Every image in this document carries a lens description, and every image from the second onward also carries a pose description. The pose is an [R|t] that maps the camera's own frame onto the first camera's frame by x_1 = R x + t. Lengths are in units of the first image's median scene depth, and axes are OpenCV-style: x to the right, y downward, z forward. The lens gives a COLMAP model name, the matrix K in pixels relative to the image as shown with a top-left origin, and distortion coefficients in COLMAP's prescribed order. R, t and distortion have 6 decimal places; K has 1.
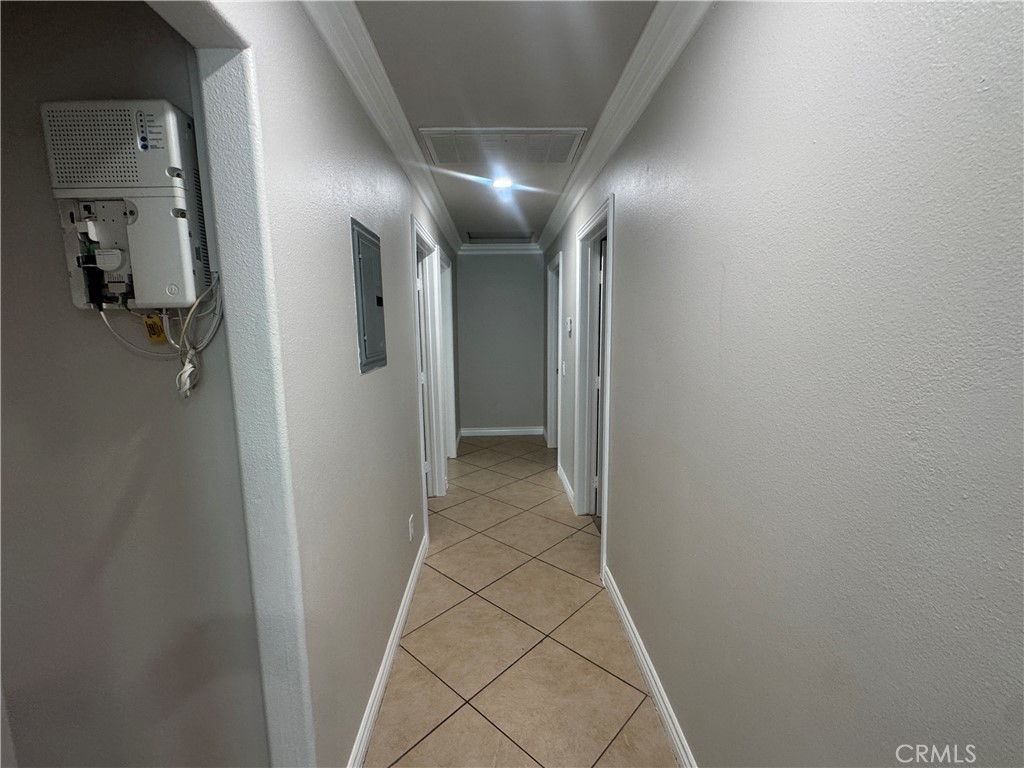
lens RADIAL K [[445.7, 0, 512.0], [0, 445.7, 384.0], [0, 0, 1]] dist [-0.002549, 0.000087]
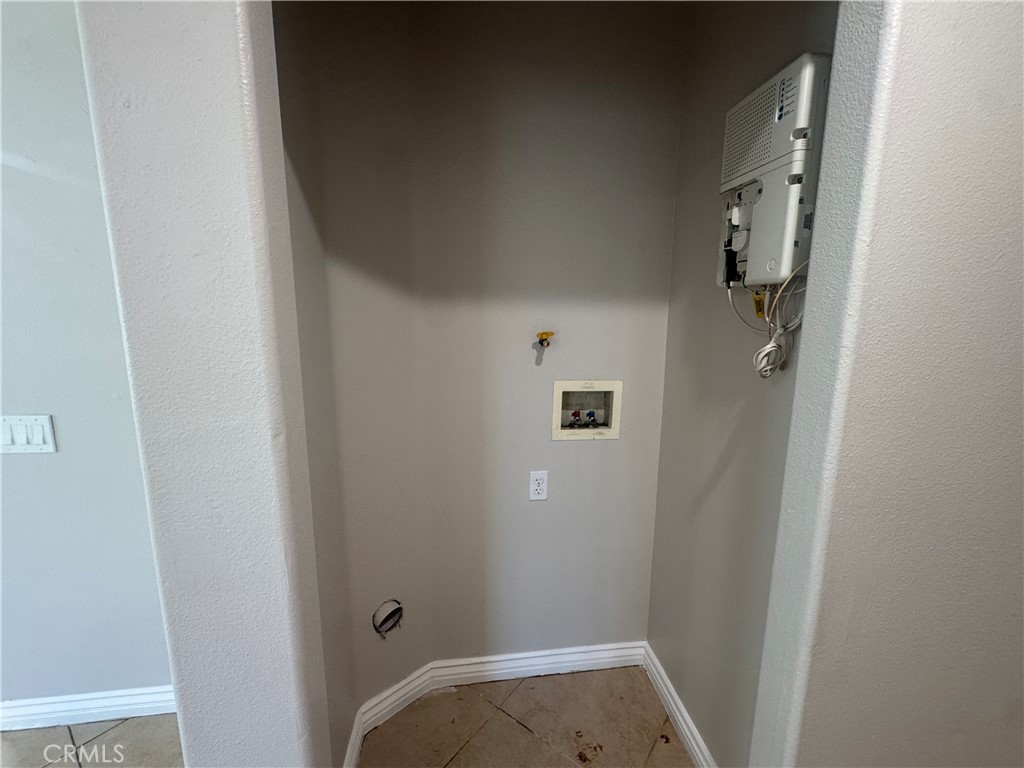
lens RADIAL K [[445.7, 0, 512.0], [0, 445.7, 384.0], [0, 0, 1]] dist [-0.002549, 0.000087]
pose [[0.098062, 0.190143, -0.976847, 0.171542], [-0.141315, 0.974292, 0.175459, -0.050130], [0.985096, 0.120837, 0.122411, 0.358732]]
